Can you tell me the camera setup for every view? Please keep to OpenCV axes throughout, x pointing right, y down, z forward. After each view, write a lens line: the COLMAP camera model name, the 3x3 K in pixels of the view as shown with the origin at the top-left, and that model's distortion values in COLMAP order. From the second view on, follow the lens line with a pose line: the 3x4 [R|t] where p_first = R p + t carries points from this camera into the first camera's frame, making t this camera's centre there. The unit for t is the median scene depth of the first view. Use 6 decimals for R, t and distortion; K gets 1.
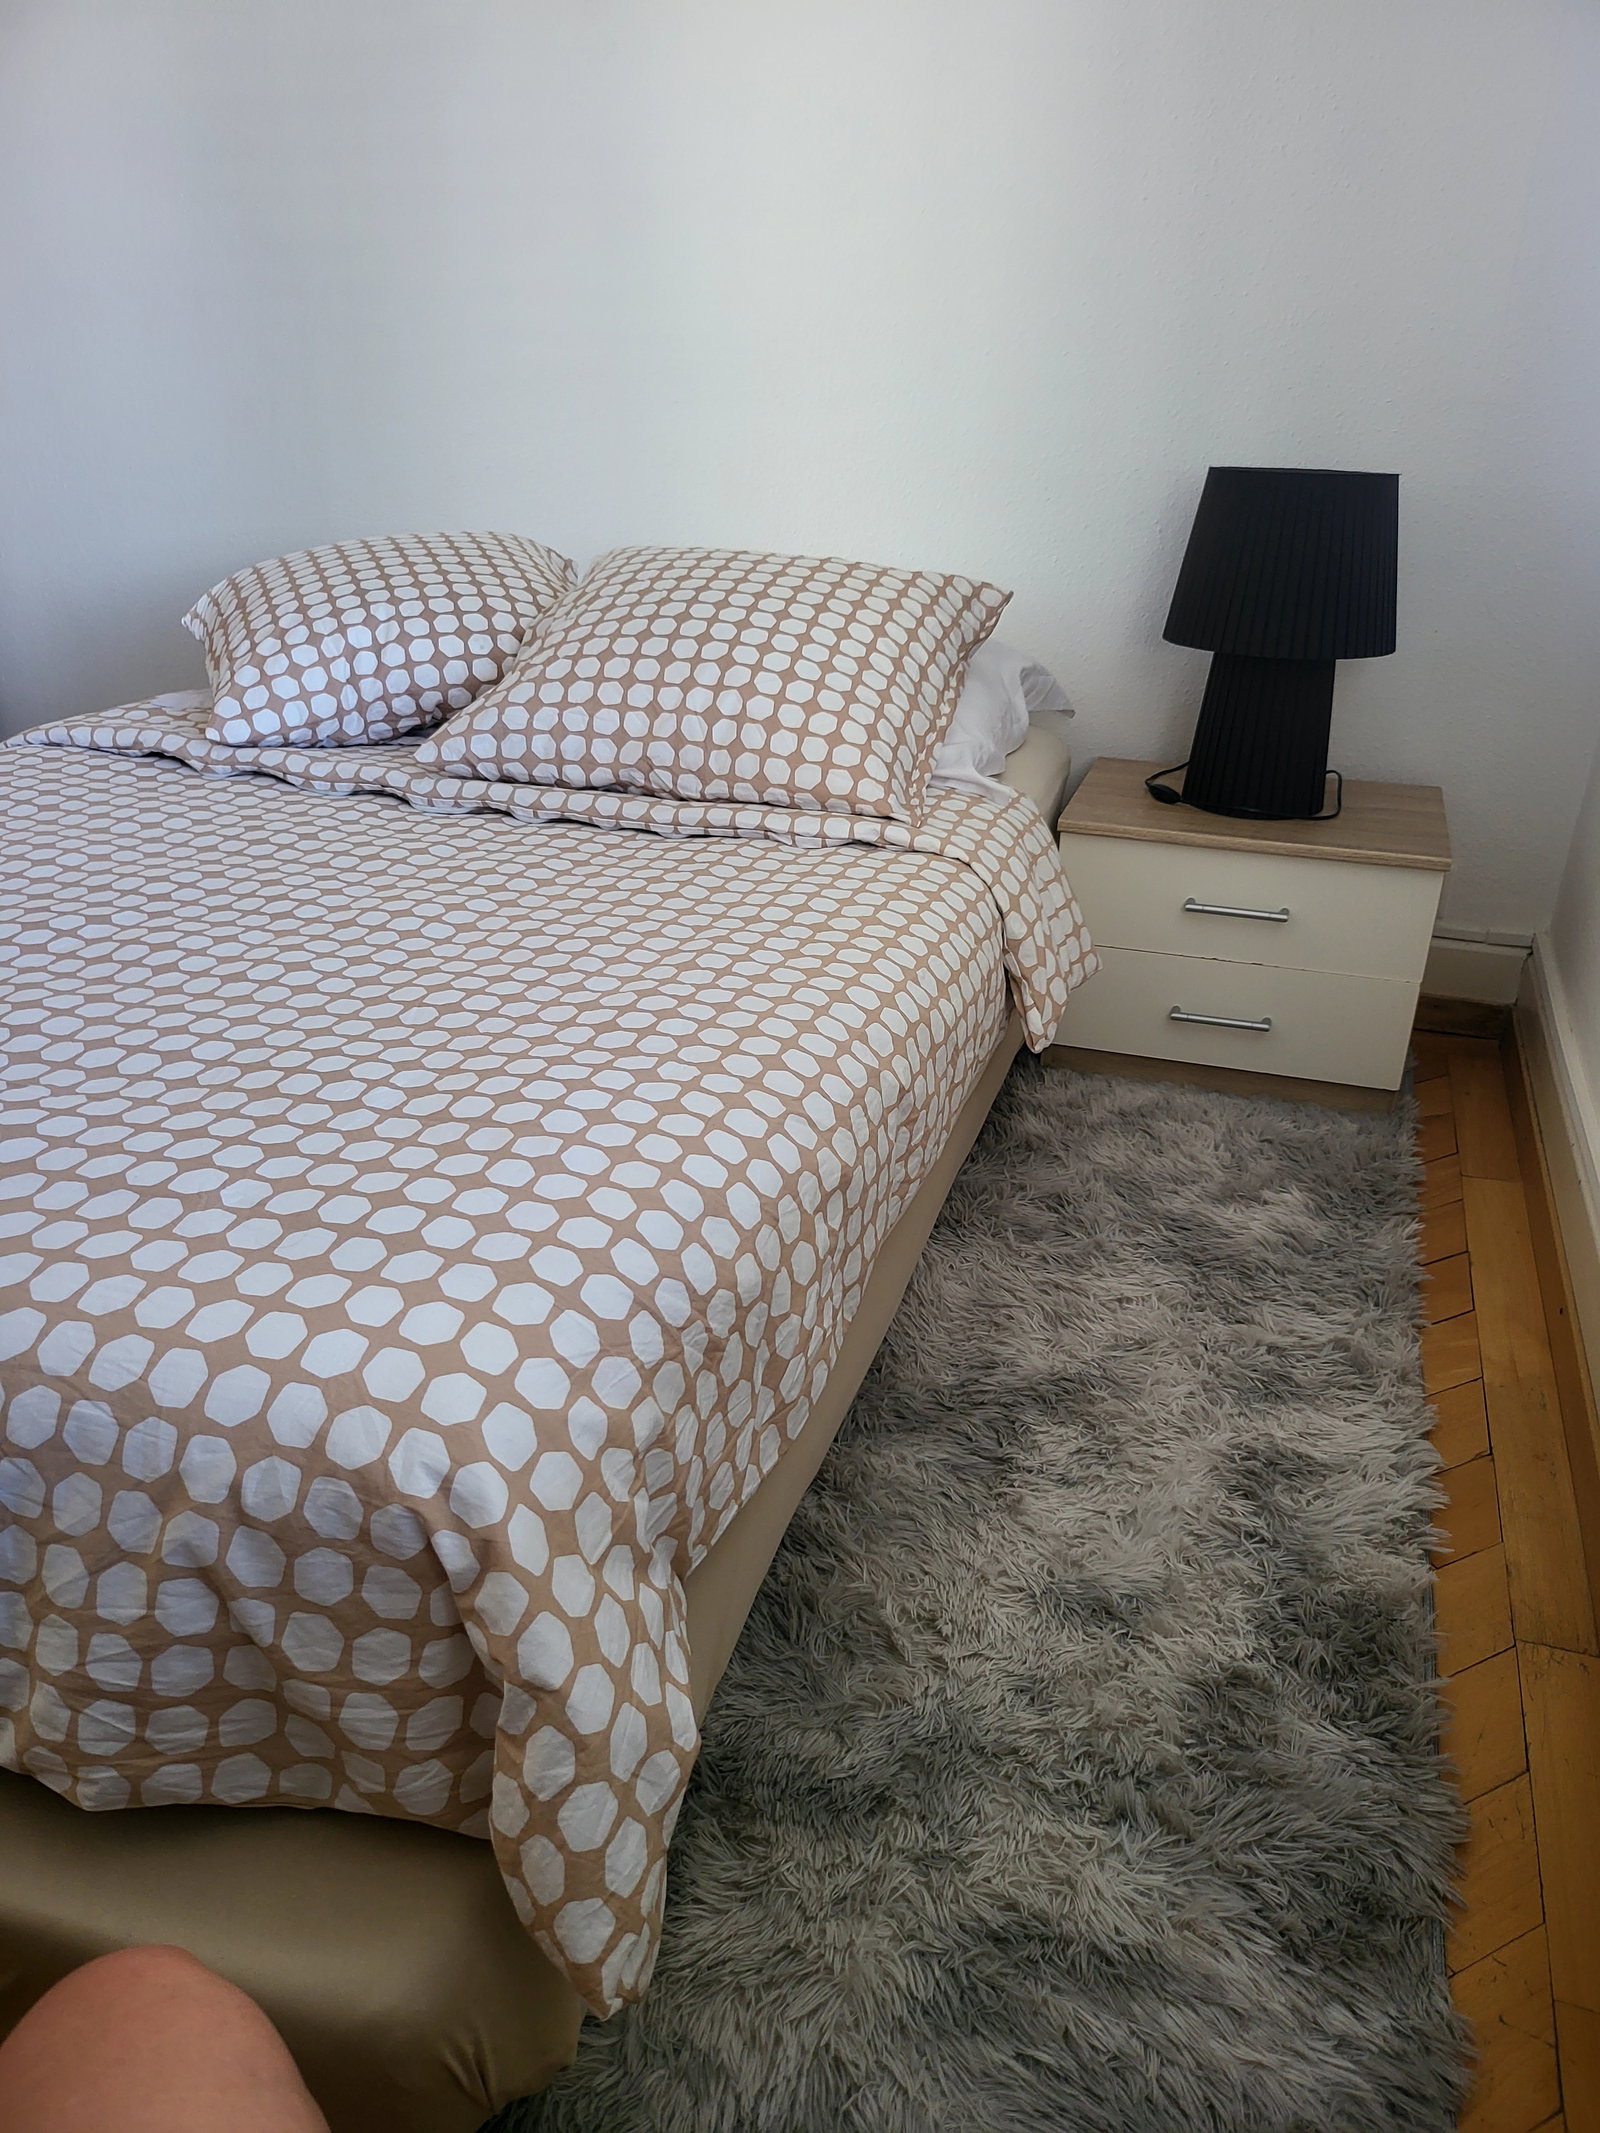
lens RADIAL K [[1529.0, 0, 834.5], [0, 1529.0, 1071.6], [0, 0, 1]] dist [0.050610, -0.059117]
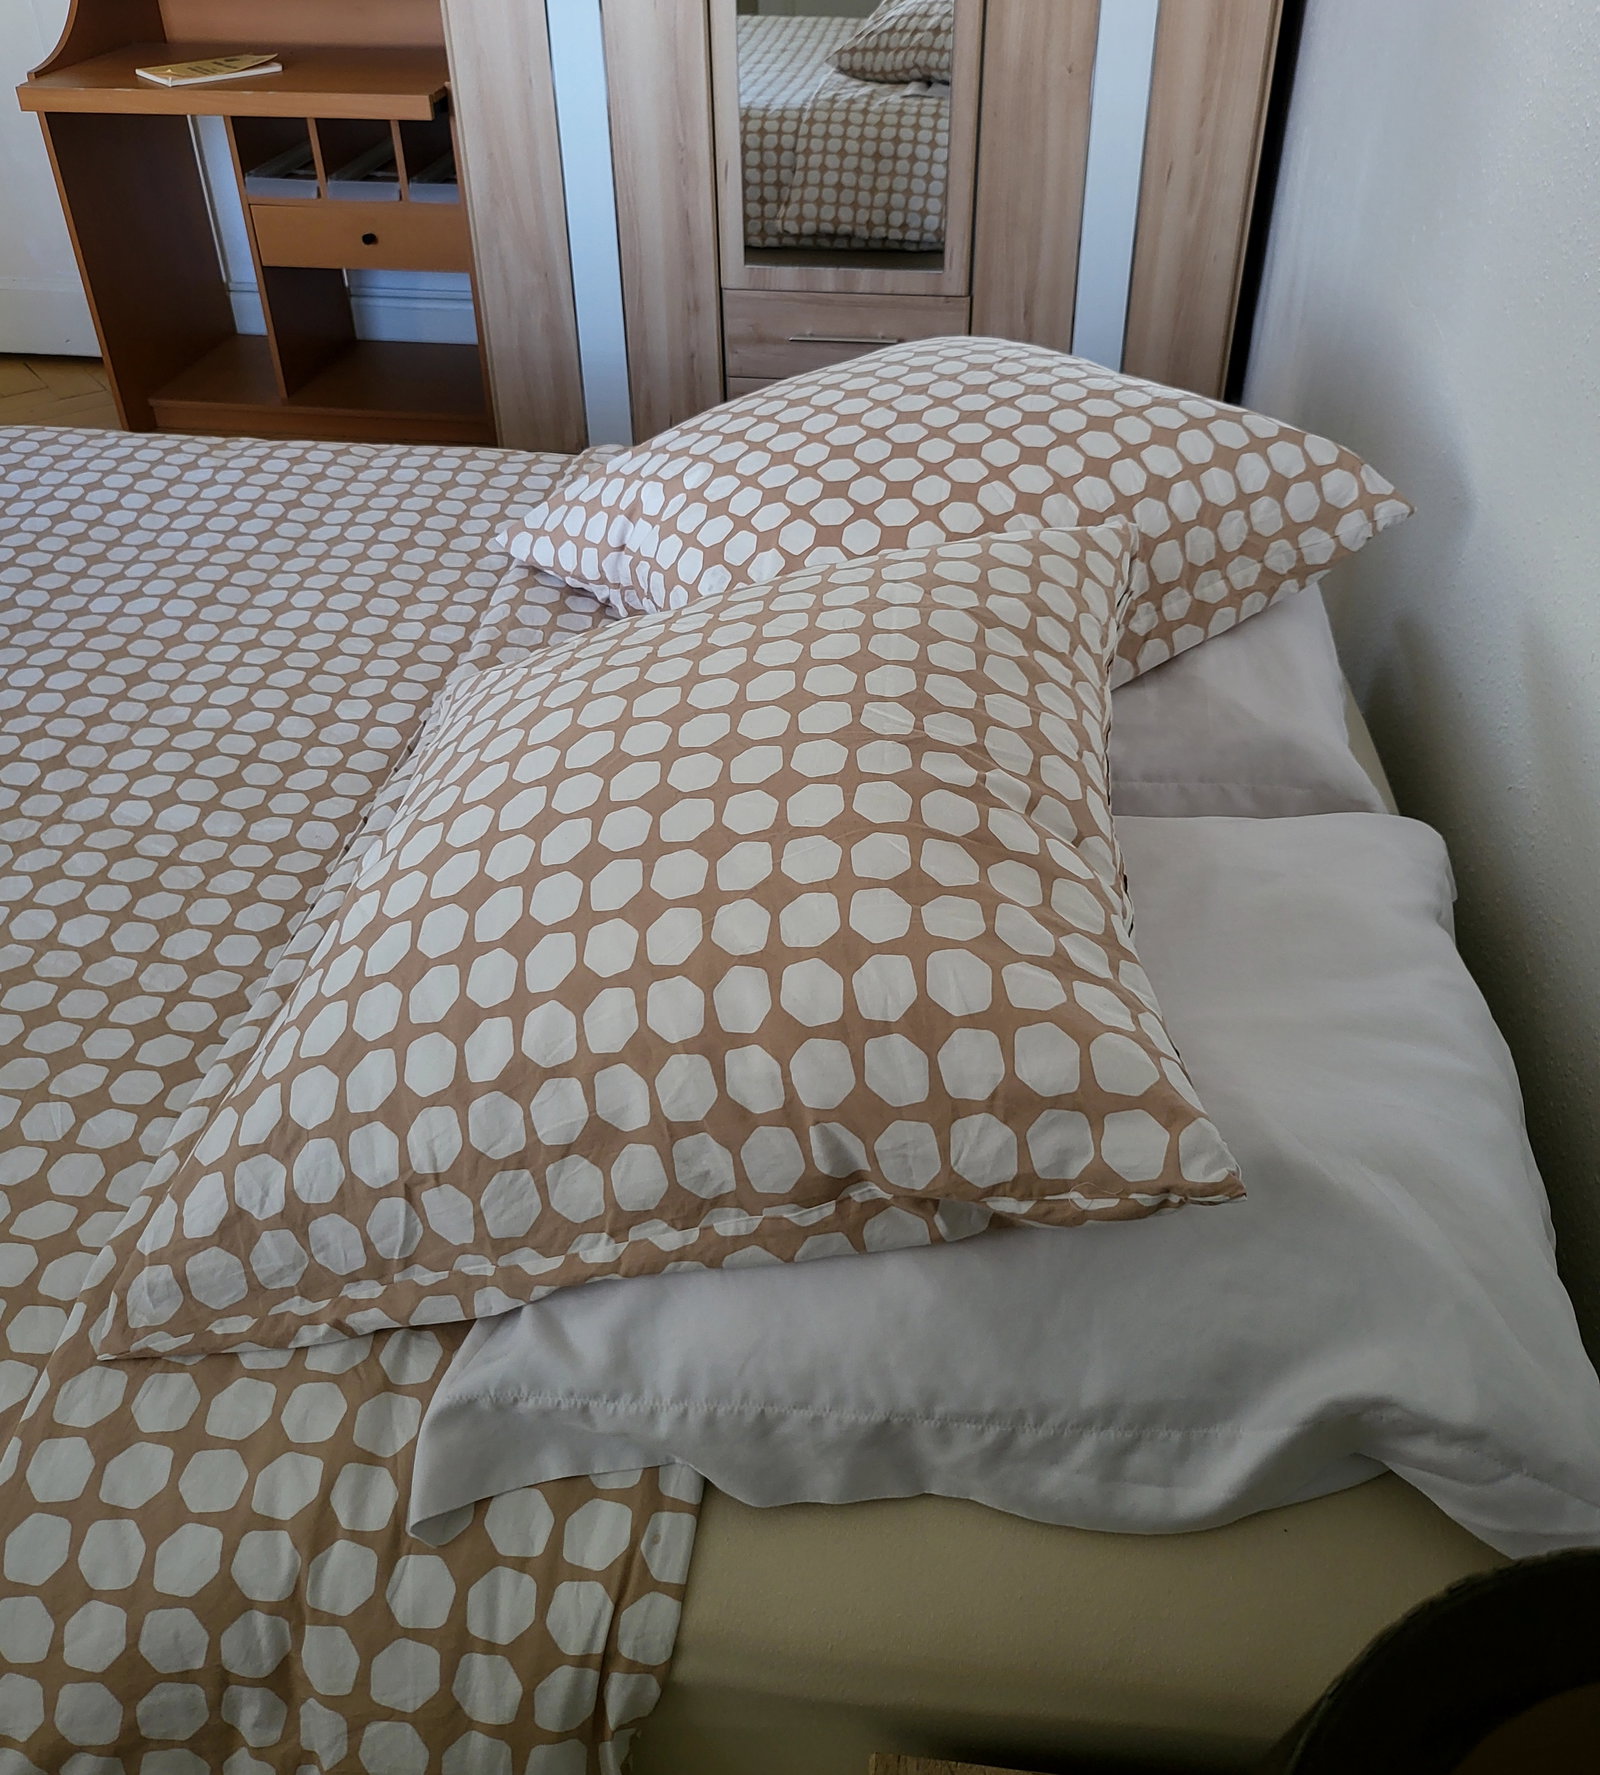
lens RADIAL K [[1544.4, 0, 797.9], [0, 1544.4, 756.0], [0, 0, 1]] dist [0.036047, -0.022566]
pose [[0.179070, 0.529962, -0.828899, 0.352095], [-0.406993, 0.806950, 0.428005, -0.543885], [0.895707, 0.260713, 0.360192, 0.898755]]
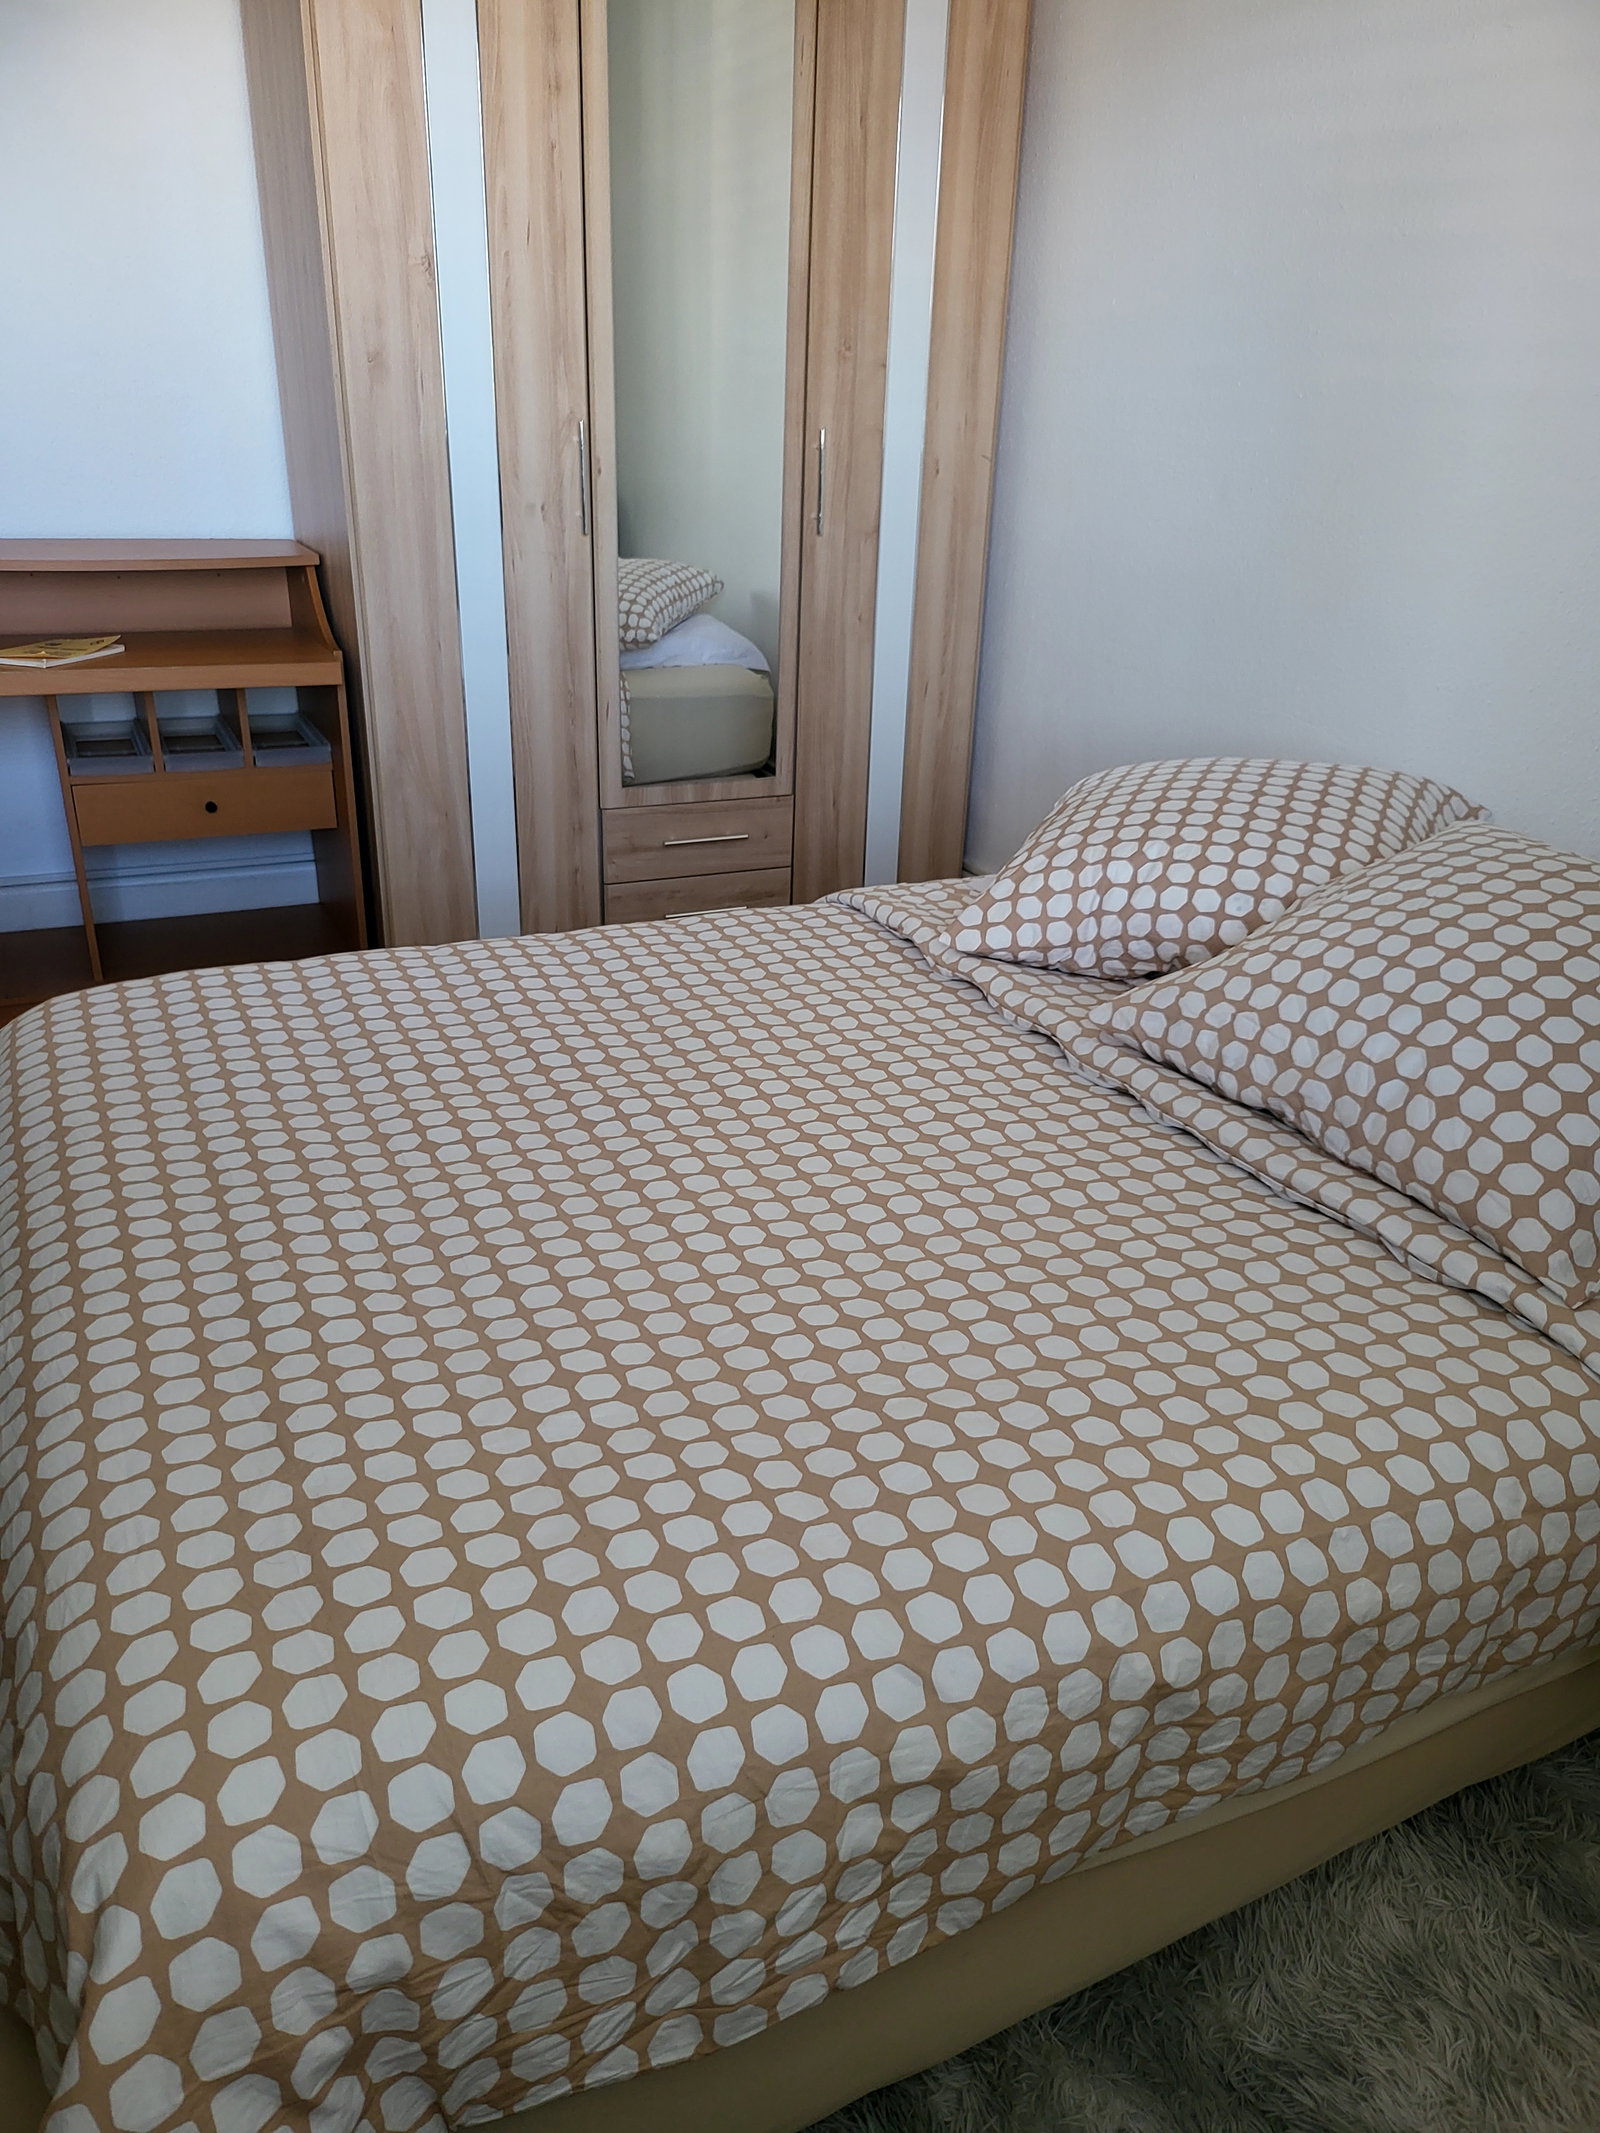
lens RADIAL K [[1532.5, 0, 801.6], [0, 1532.5, 1081.5], [0, 0, 1]] dist [0.048003, -0.048551]
pose [[0.700131, 0.298724, -0.648522, 0.220883], [-0.327232, 0.941516, 0.080411, -0.184638], [0.634615, 0.155919, 0.756937, 0.191267]]
